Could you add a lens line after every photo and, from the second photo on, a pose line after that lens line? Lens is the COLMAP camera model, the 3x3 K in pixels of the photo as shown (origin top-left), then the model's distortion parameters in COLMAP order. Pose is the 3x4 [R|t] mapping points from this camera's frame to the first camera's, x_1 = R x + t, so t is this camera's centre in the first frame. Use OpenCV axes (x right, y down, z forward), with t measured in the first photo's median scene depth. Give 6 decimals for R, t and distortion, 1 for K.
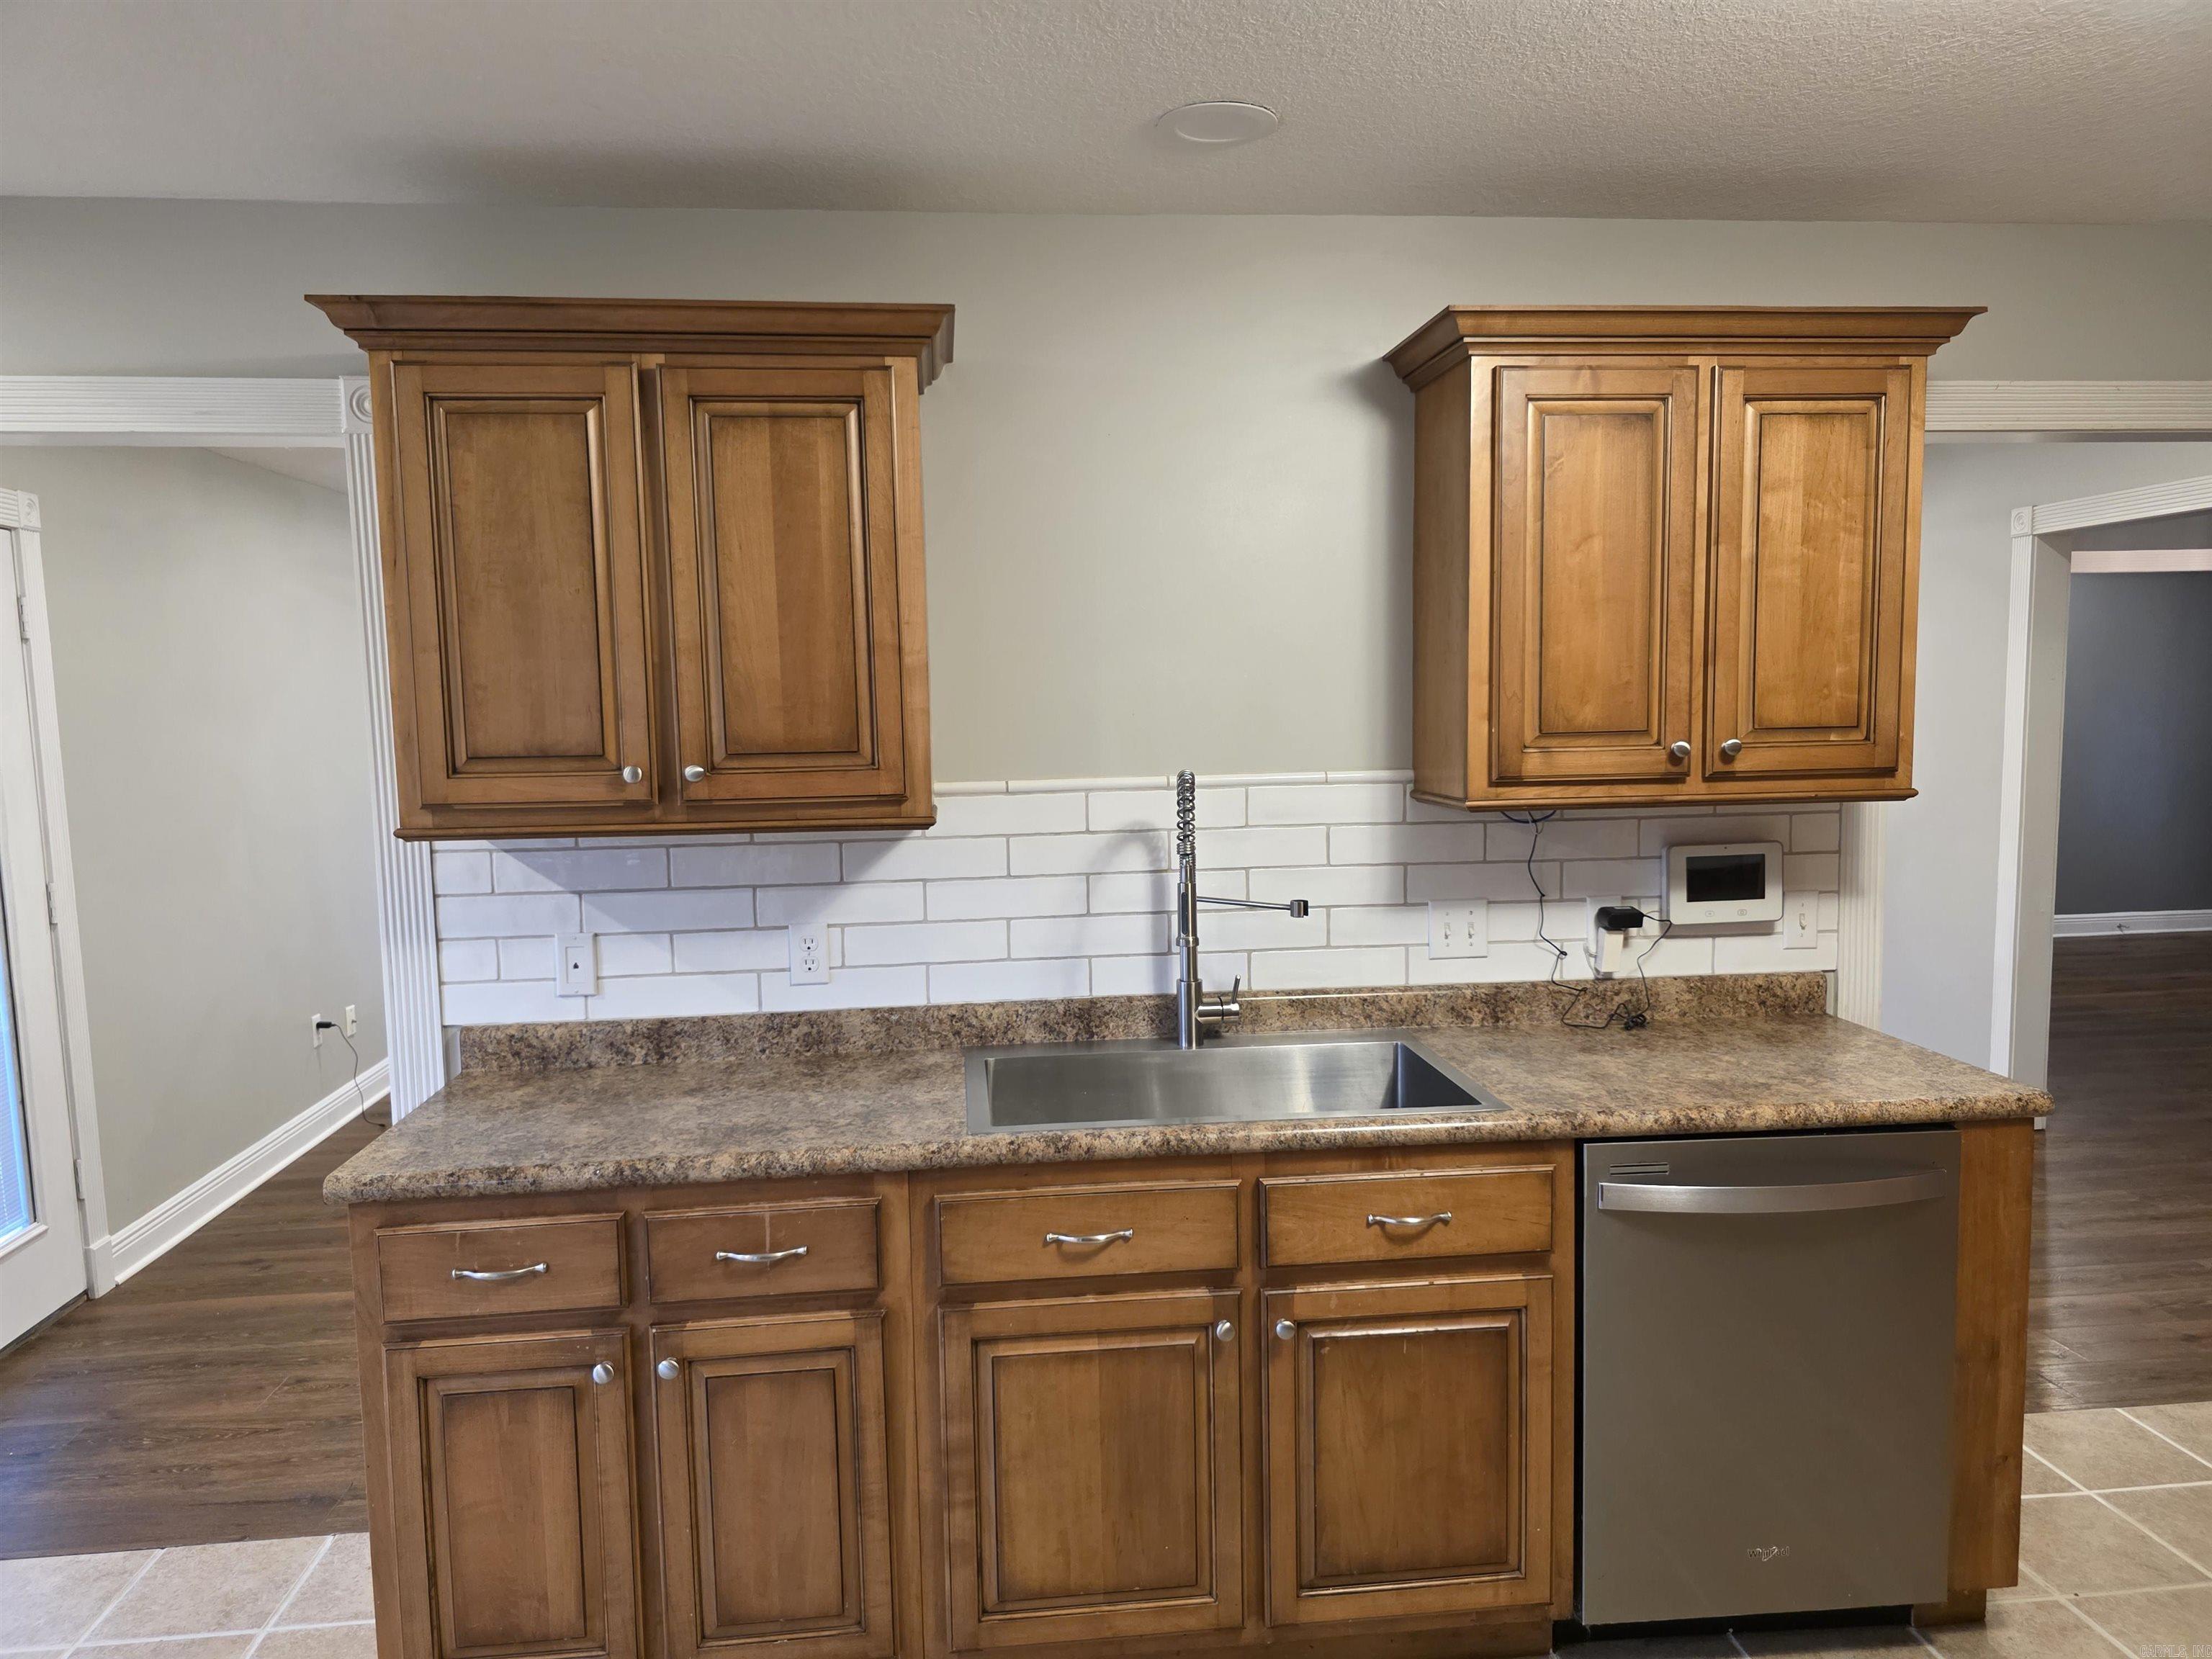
lens RADIAL K [[1481.7, 0, 1112.3], [0, 1481.7, 832.2], [0, 0, 1]] dist [0.058689, -0.057347]
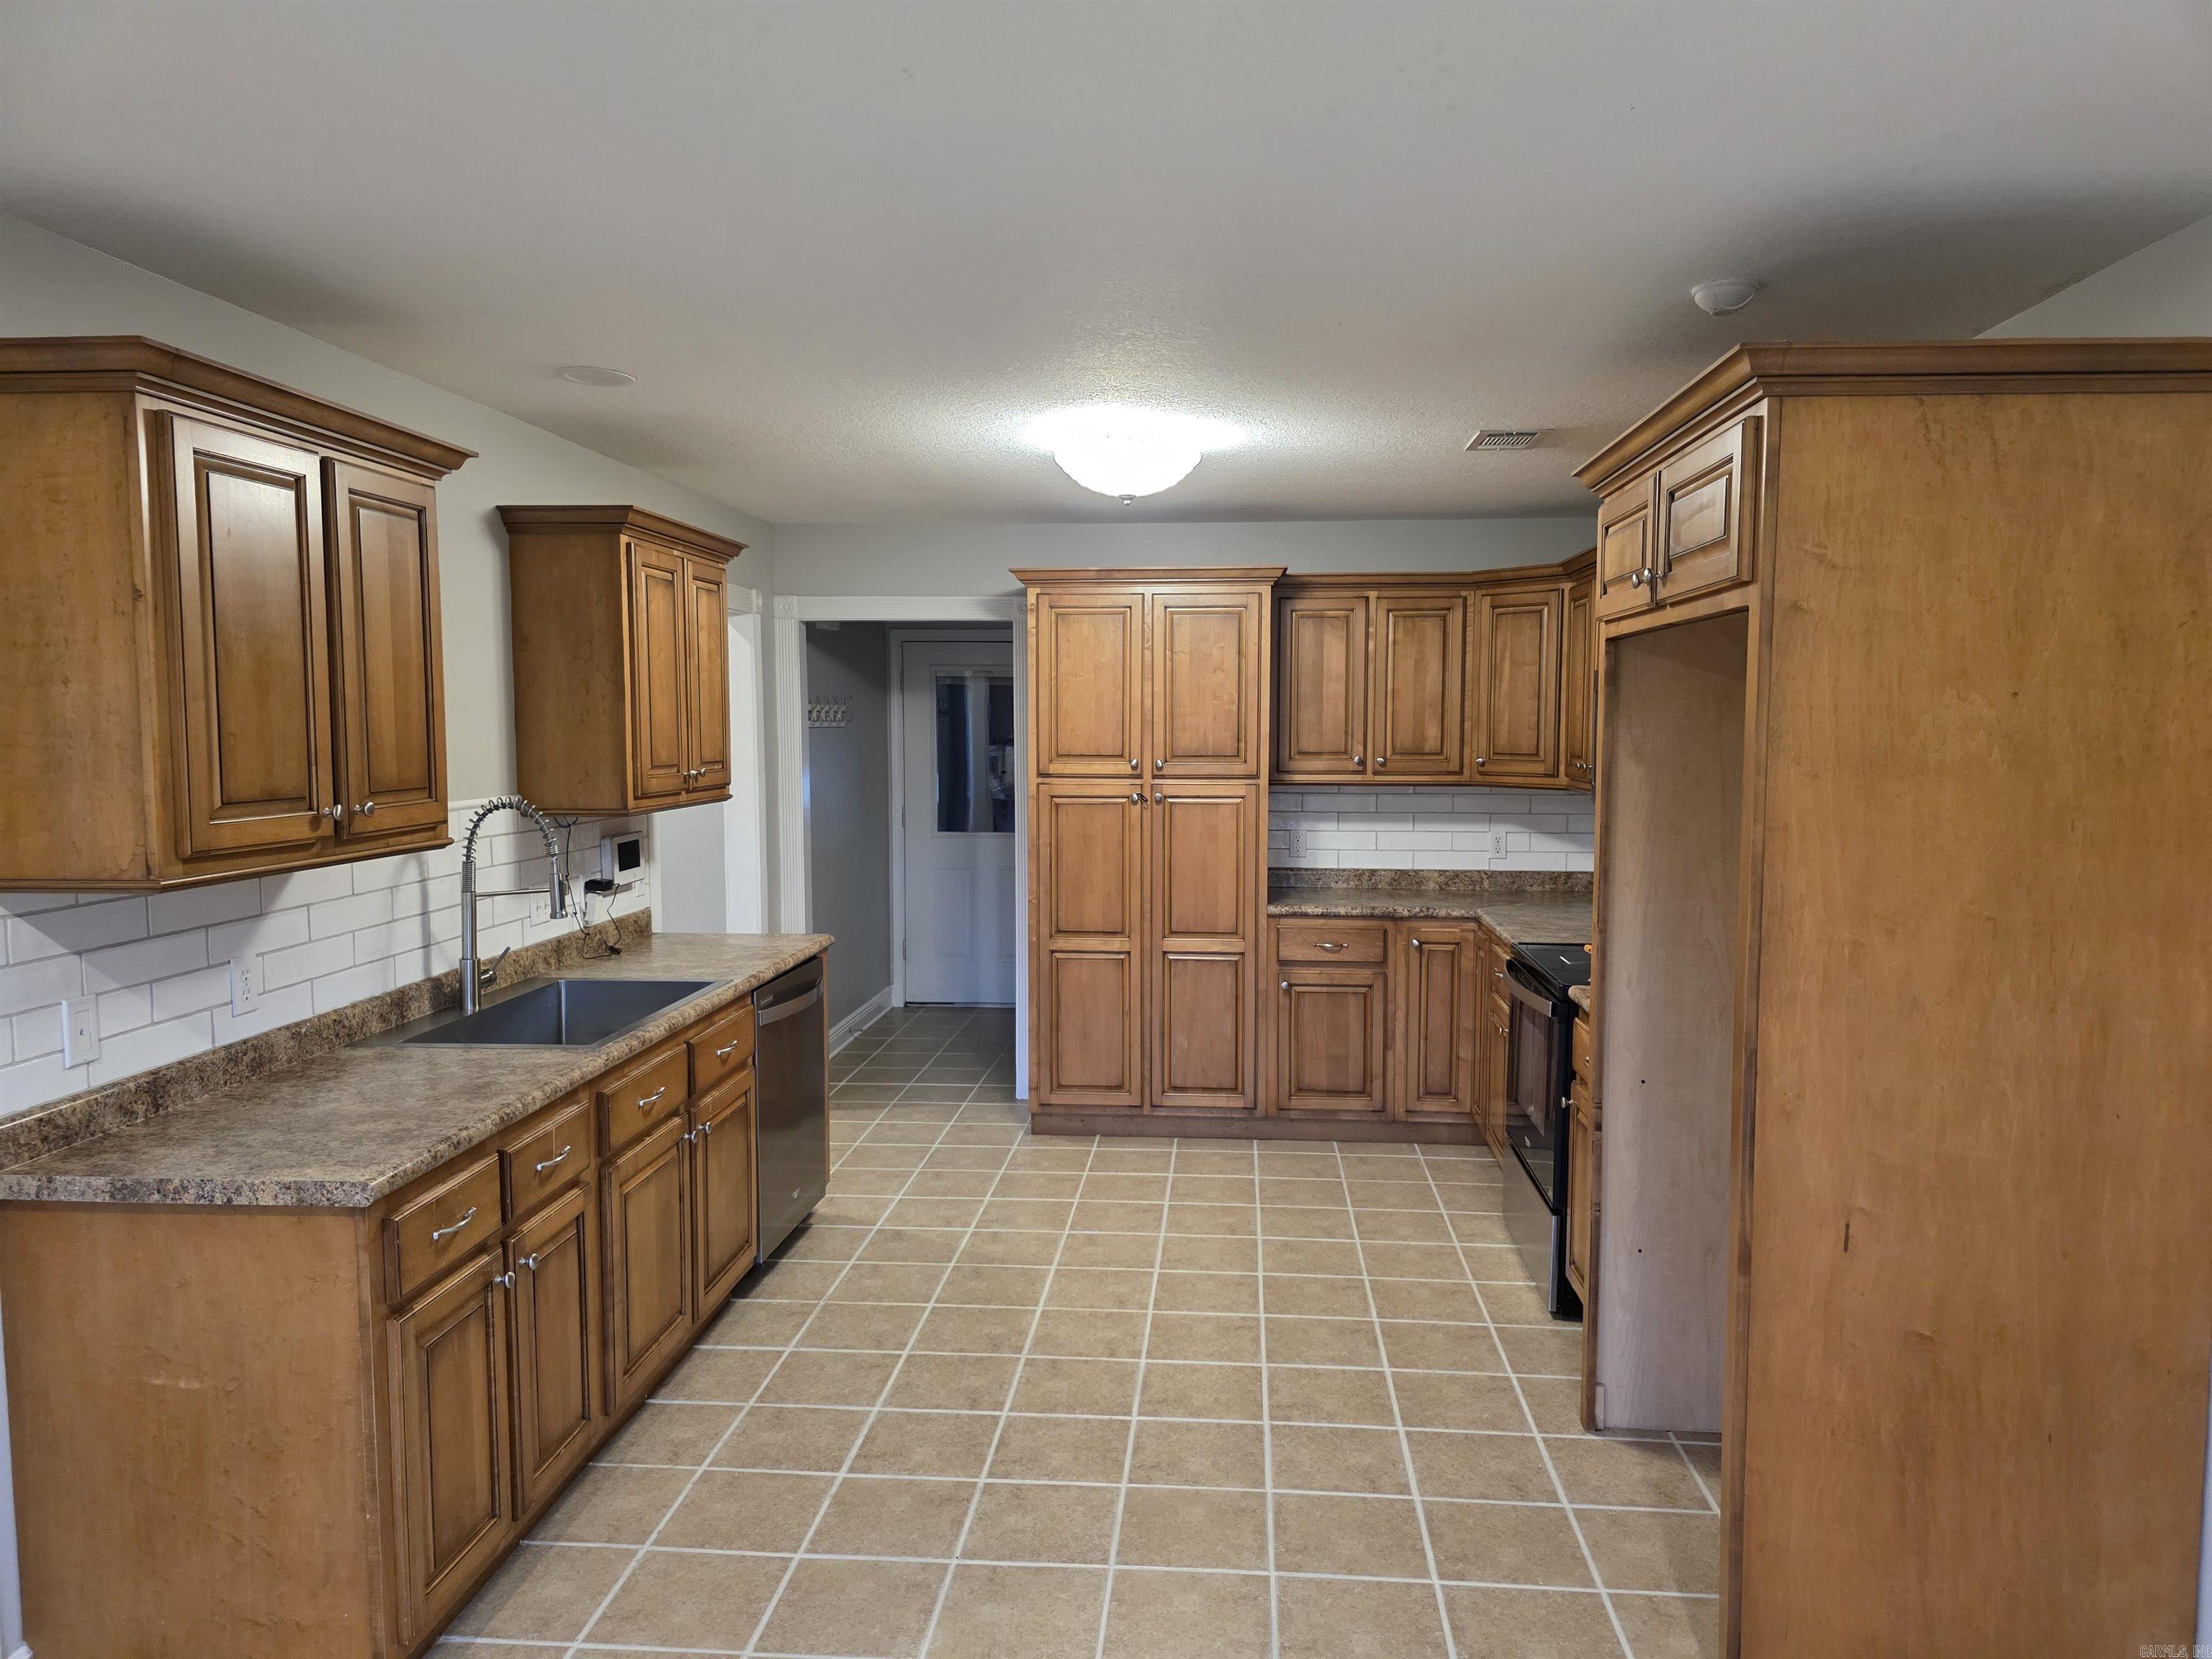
lens RADIAL K [[1481.7, 0, 1112.3], [0, 1481.7, 832.2], [0, 0, 1]] dist [0.058689, -0.057347]
pose [[0.194168, -0.056990, 0.979311, -1.146126], [0.084341, 0.995584, 0.041215, -0.018757], [-0.977336, 0.074594, 0.198117, 0.175439]]
